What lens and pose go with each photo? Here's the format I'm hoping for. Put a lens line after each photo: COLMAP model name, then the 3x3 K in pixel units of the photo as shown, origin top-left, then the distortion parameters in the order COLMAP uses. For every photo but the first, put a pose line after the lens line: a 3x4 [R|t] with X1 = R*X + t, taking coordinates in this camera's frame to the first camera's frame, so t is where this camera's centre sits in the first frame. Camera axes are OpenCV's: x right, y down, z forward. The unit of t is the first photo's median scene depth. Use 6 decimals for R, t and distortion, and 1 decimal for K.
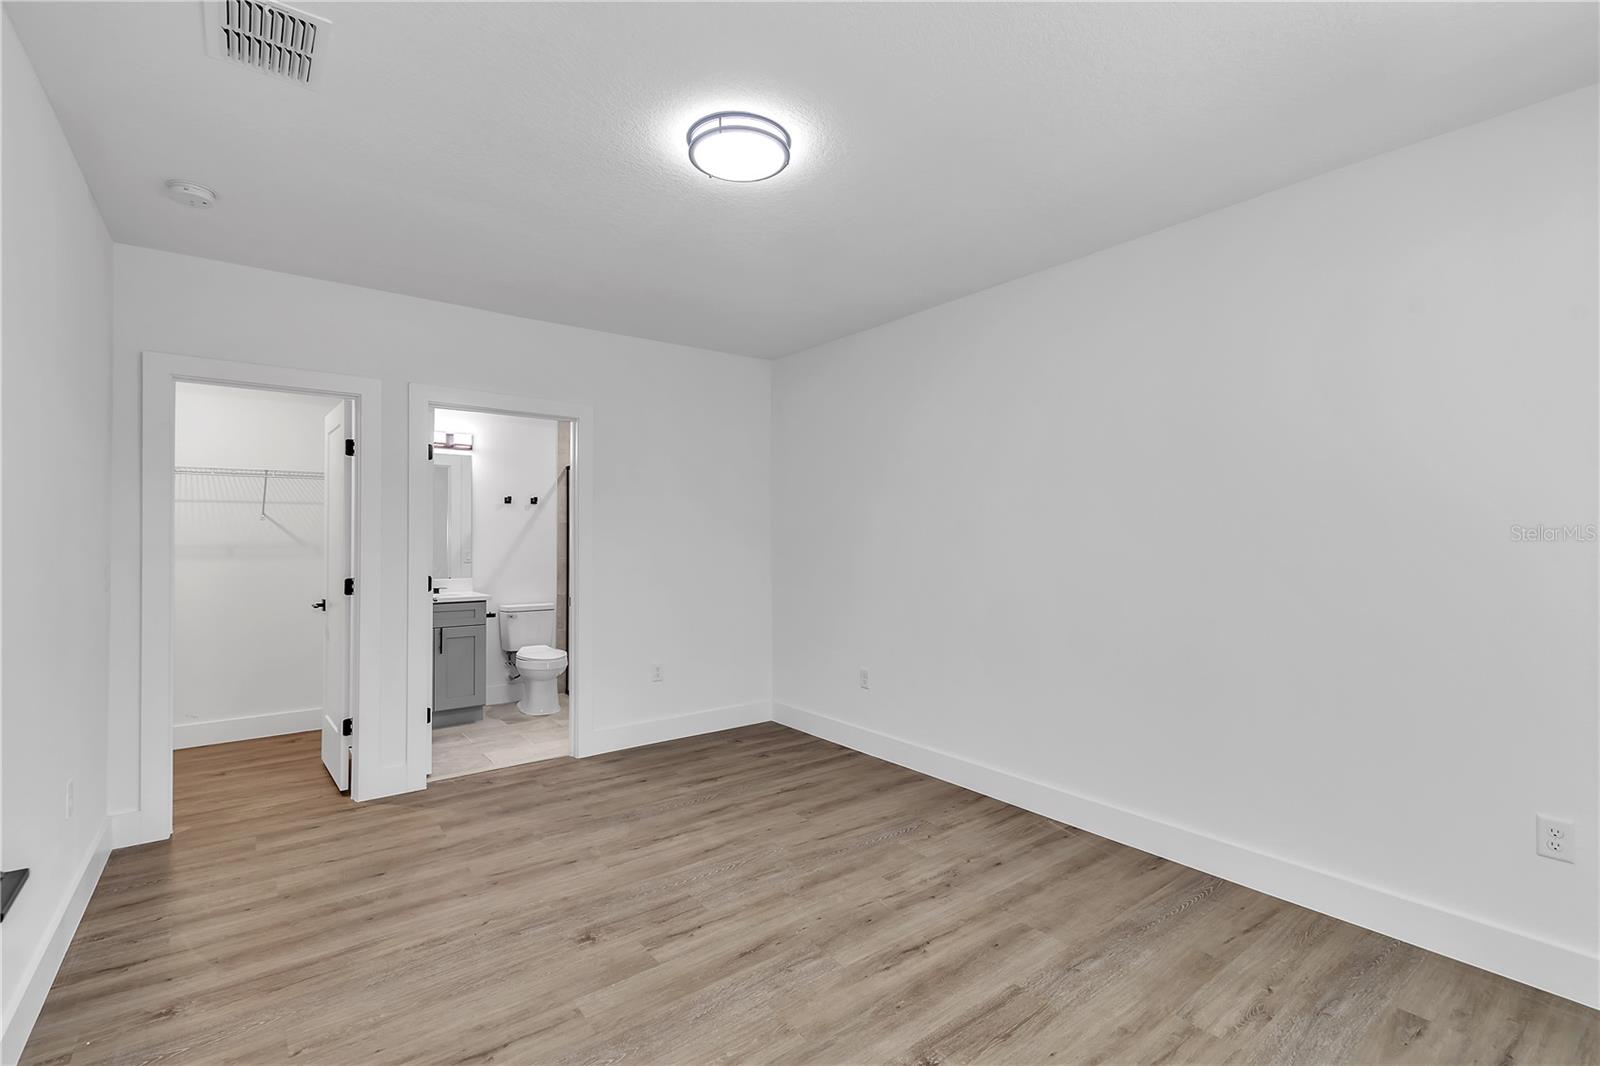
lens RADIAL K [[711.0, 0, 803.4], [0, 711.0, 531.0], [0, 0, 1]] dist [0.002649, -0.000161]
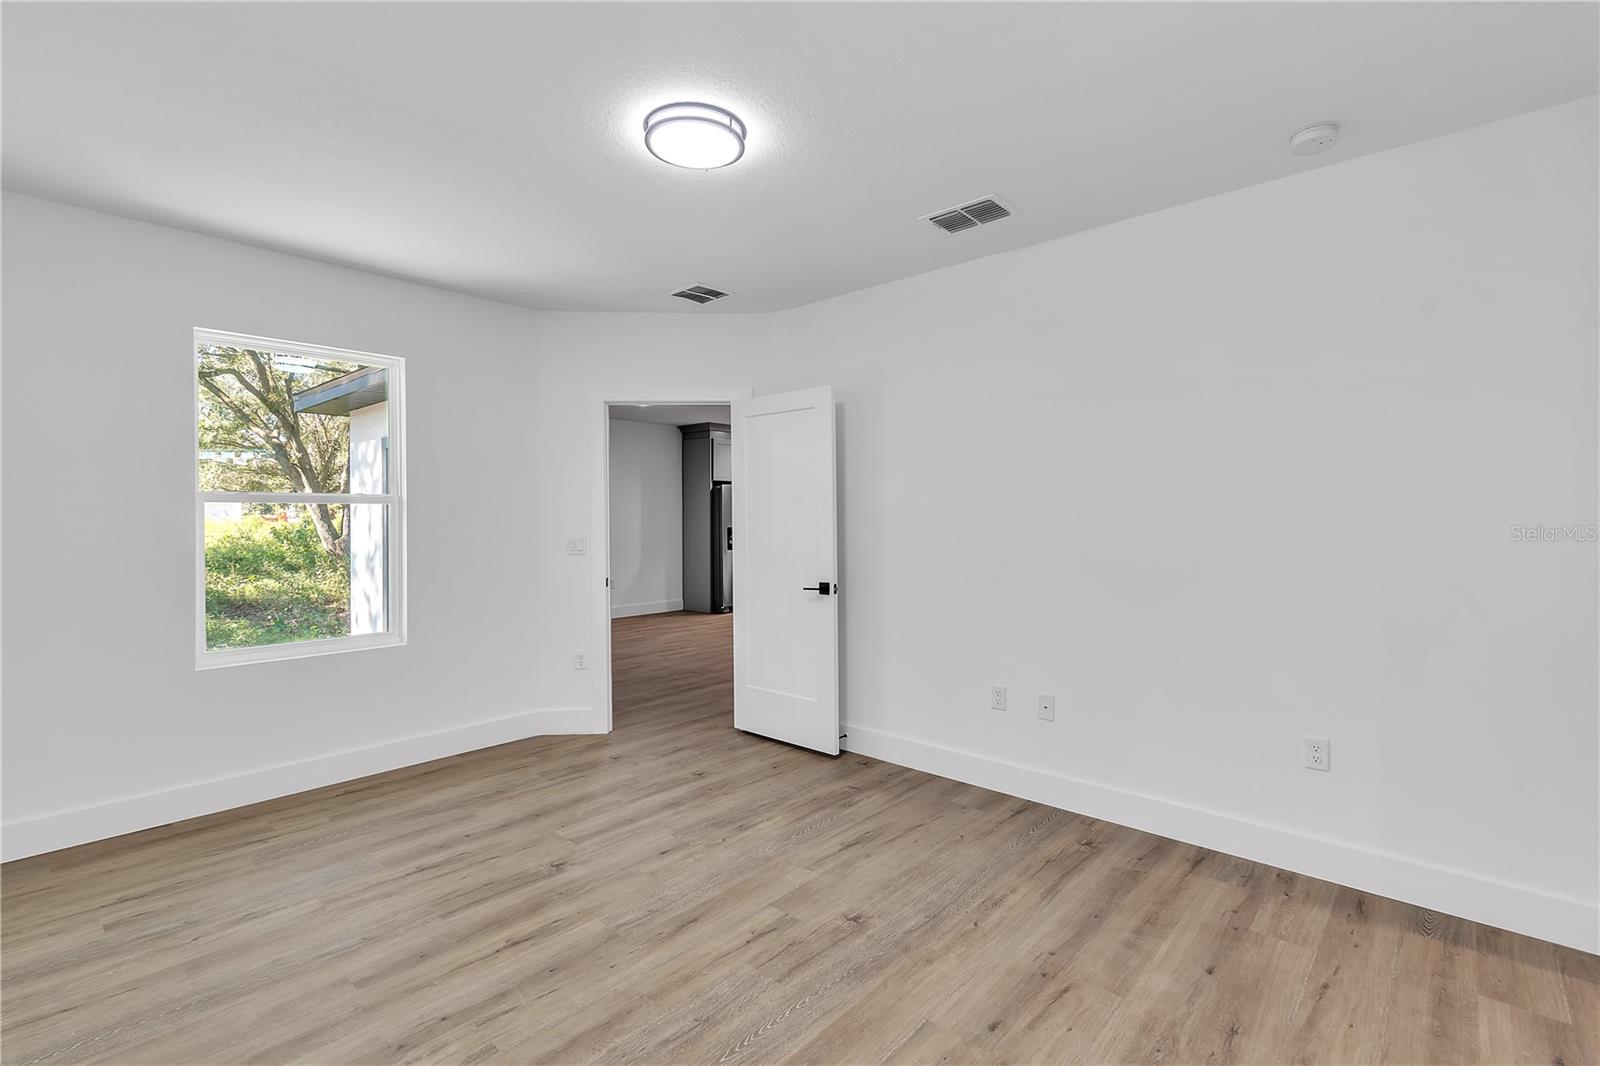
lens RADIAL K [[711.0, 0, 803.4], [0, 711.0, 531.0], [0, 0, 1]] dist [0.002649, -0.000161]
pose [[-0.983294, 0.007286, -0.181878, -0.053343], [0.004761, 0.999886, 0.014316, 0.011761], [0.181962, 0.013211, -0.983217, 1.934999]]
